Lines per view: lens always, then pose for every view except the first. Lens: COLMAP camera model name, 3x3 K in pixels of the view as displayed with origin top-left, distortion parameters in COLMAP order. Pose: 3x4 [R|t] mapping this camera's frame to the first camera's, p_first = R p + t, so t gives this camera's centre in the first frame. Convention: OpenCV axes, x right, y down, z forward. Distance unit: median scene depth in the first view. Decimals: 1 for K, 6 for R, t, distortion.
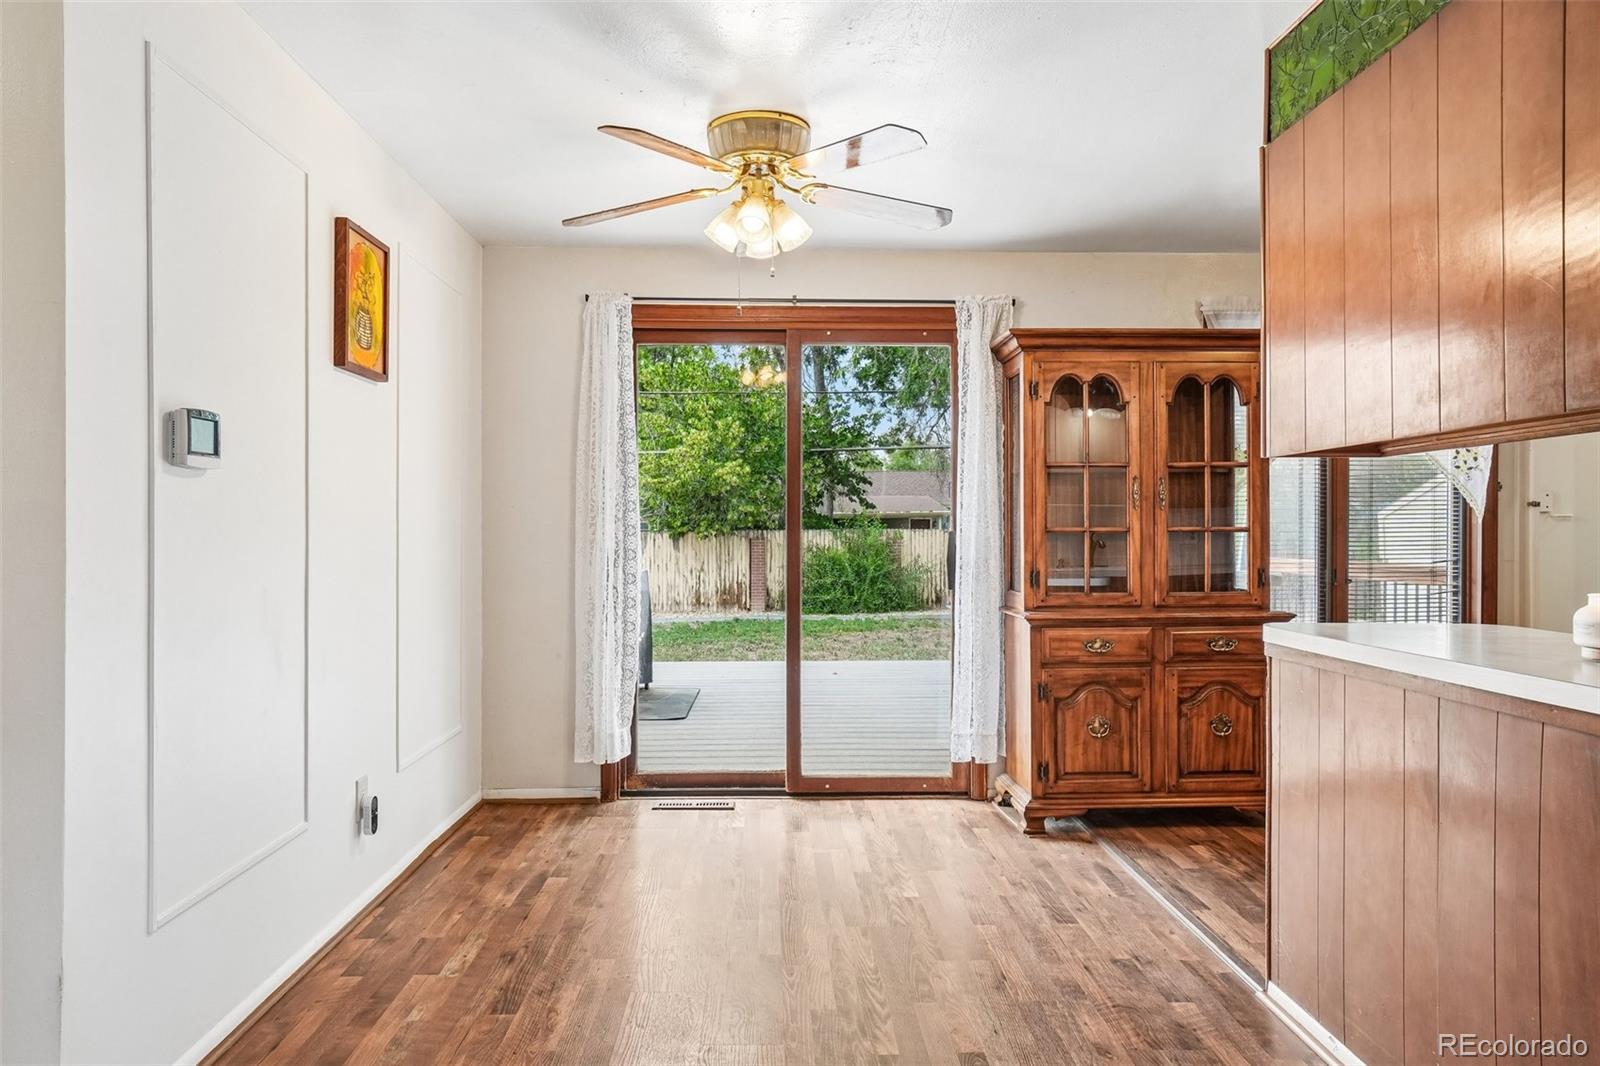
lens RADIAL K [[1014.7, 0, 798.6], [0, 1014.7, 526.4], [0, 0, 1]] dist [-0.015354, 0.006411]
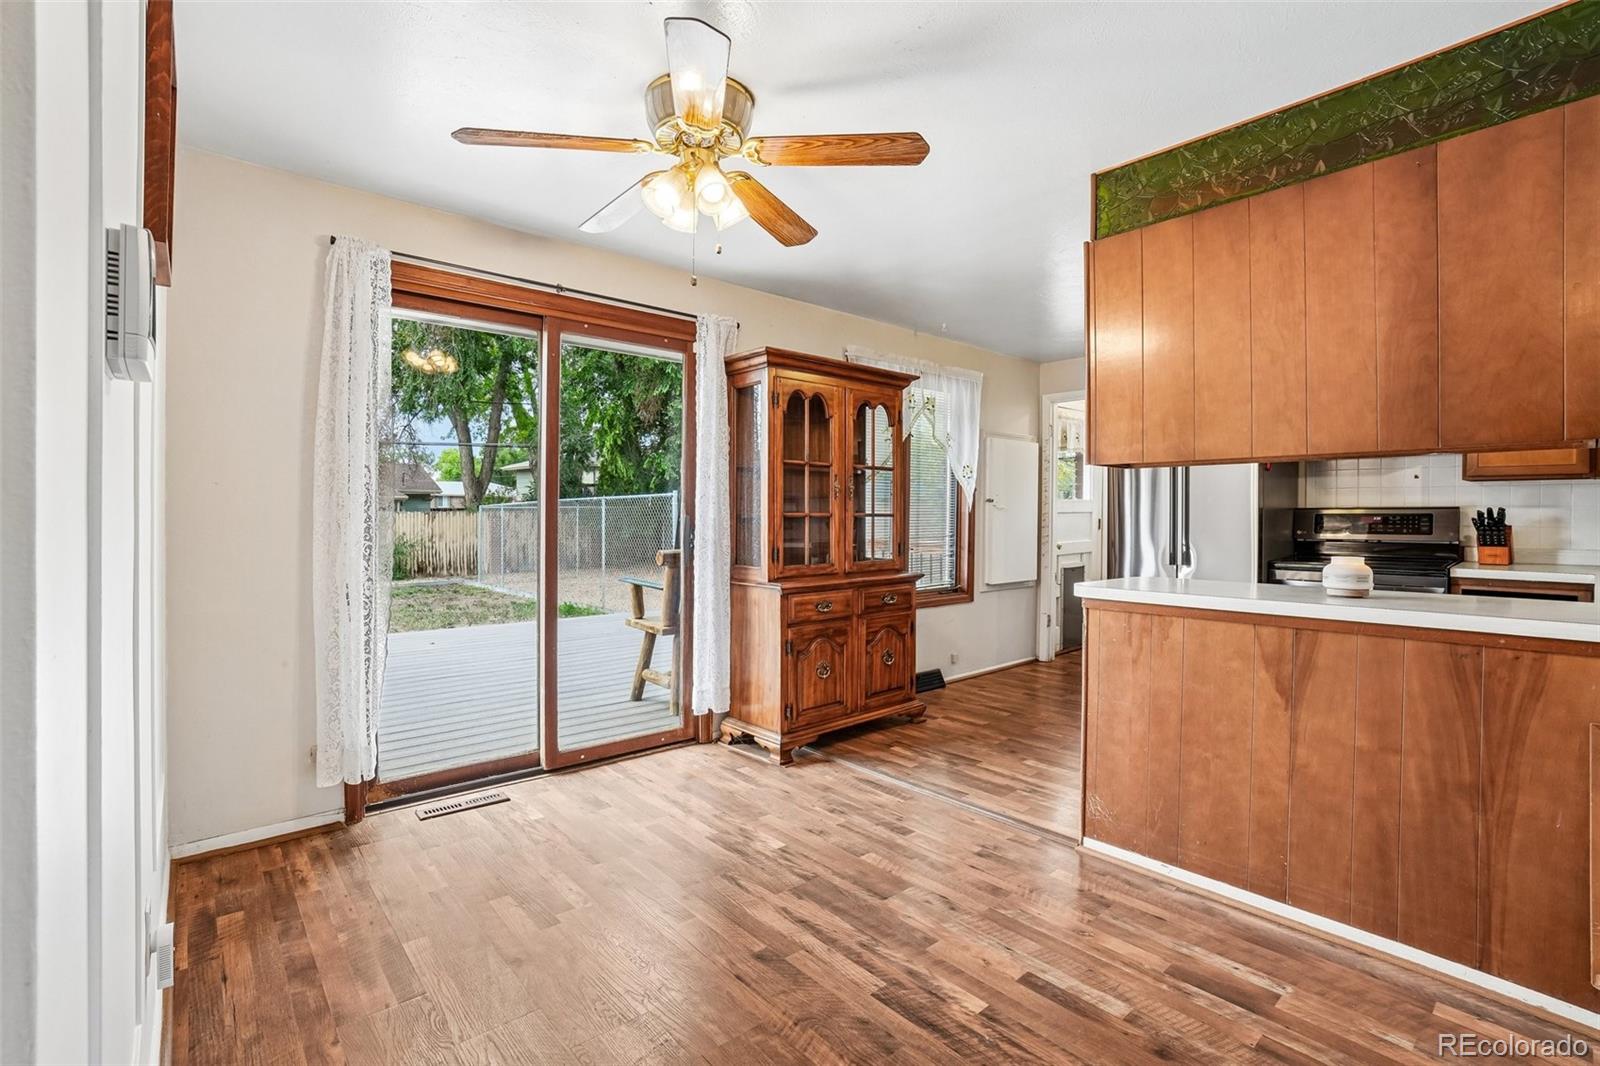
lens RADIAL K [[729.3, 0, 797.5], [0, 729.3, 516.6], [0, 0, 1]] dist [-0.056247, 0.016323]
pose [[0.774216, 0.002195, 0.632917, -0.306601], [-0.008164, 0.999945, 0.006519, -0.000434], [-0.632869, -0.010214, 0.774192, 0.311881]]
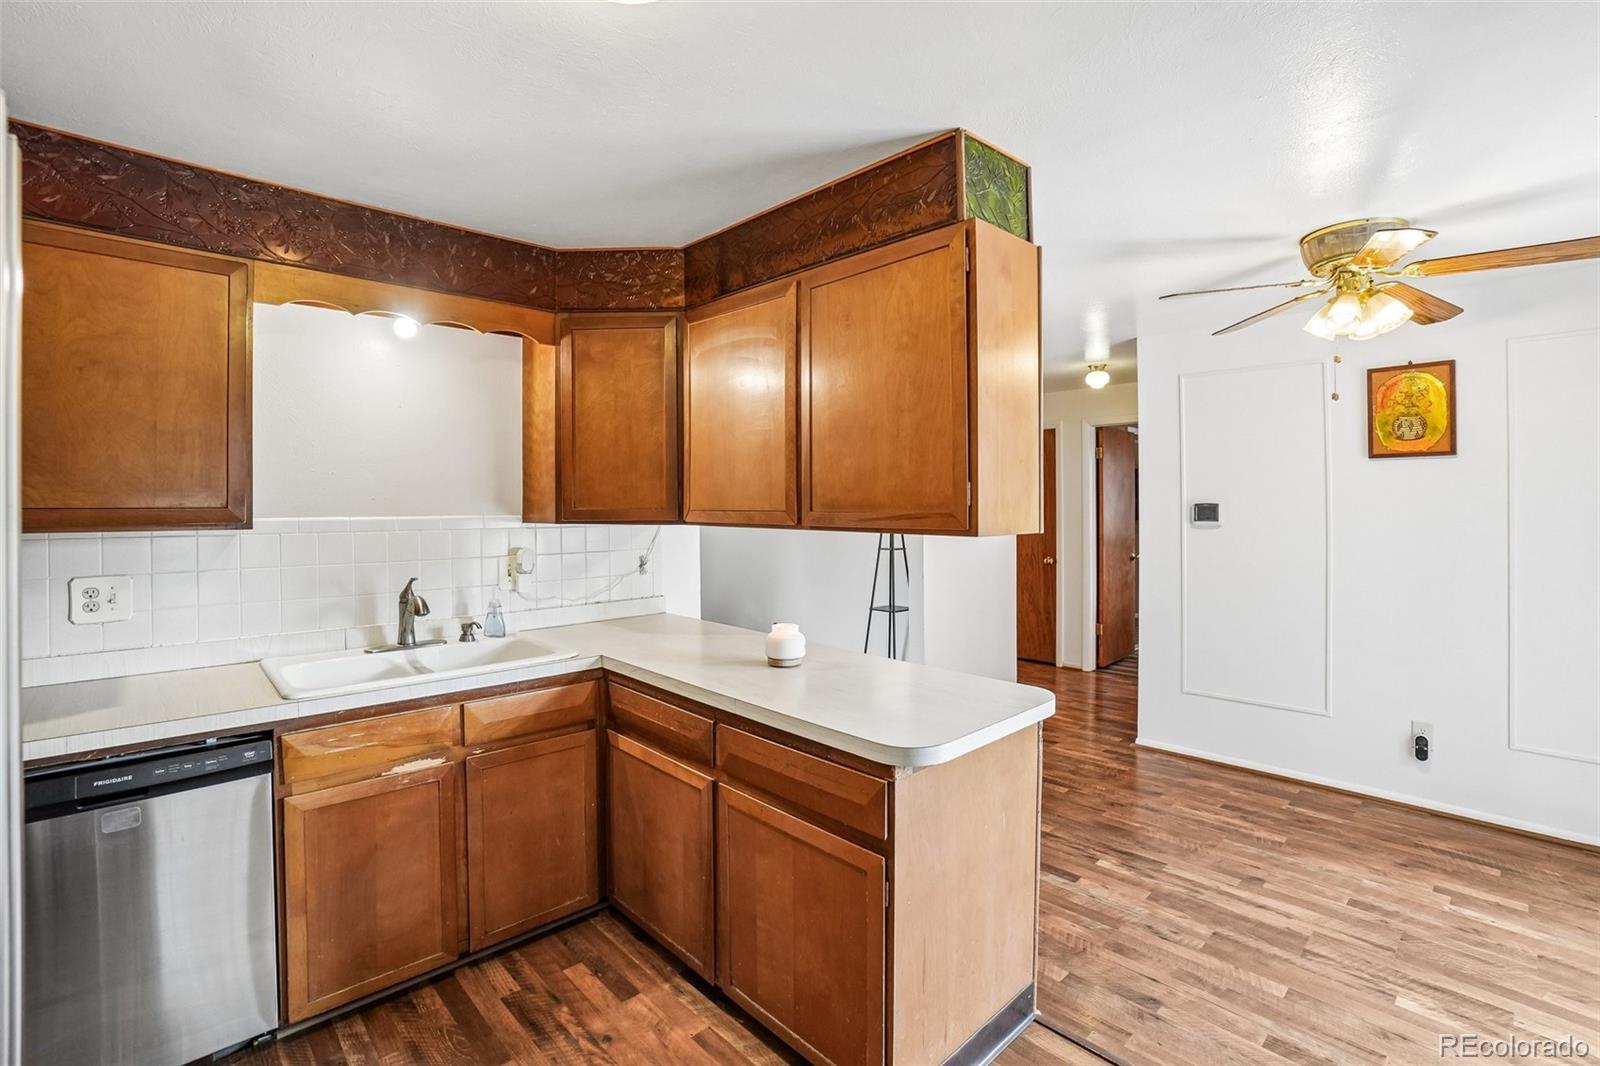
lens RADIAL K [[729.3, 0, 784.6], [0, 729.3, 513.8], [0, 0, 1]] dist [-0.056247, 0.016323]
pose [[-0.764173, 0.013882, -0.644862, 0.757236], [0.009224, 0.999901, 0.010595, -0.066488], [0.644945, 0.002148, -0.764226, 0.917637]]
